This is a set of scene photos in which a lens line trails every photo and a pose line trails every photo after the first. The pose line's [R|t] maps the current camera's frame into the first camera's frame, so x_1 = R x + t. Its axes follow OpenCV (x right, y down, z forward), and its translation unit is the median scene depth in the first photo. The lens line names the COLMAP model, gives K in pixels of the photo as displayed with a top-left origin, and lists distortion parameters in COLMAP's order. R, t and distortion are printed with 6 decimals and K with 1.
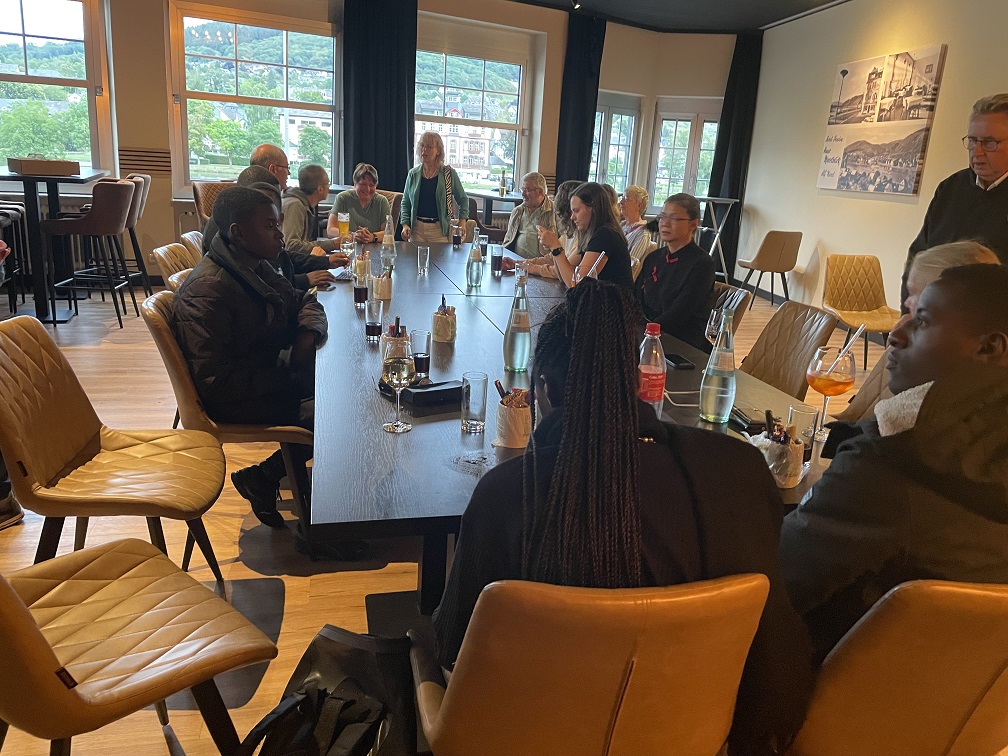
lens RADIAL K [[778.6, 0, 496.7], [0, 778.6, 378.9], [0, 0, 1]] dist [0.081289, -0.119651]
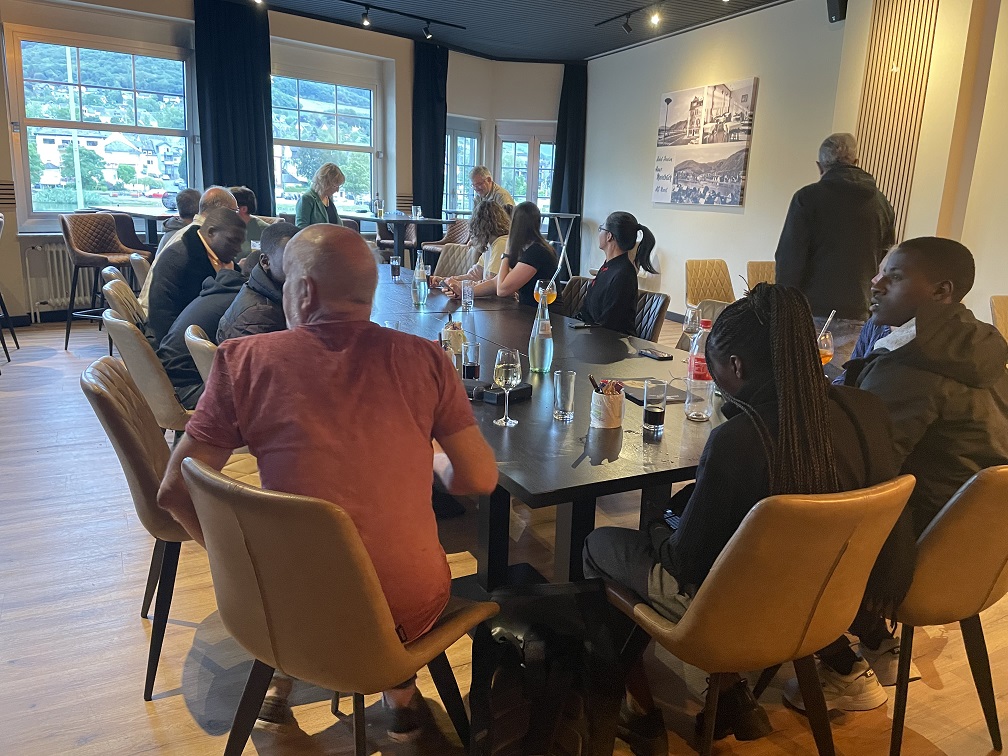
lens RADIAL K [[778.6, 0, 510.7], [0, 778.6, 379.9], [0, 0, 1]] dist [0.081289, -0.119651]
pose [[0.964803, -0.085709, 0.248615, -0.099292], [0.090254, 0.995895, -0.006919, 0.001658], [-0.247001, 0.029114, 0.968578, -0.035097]]
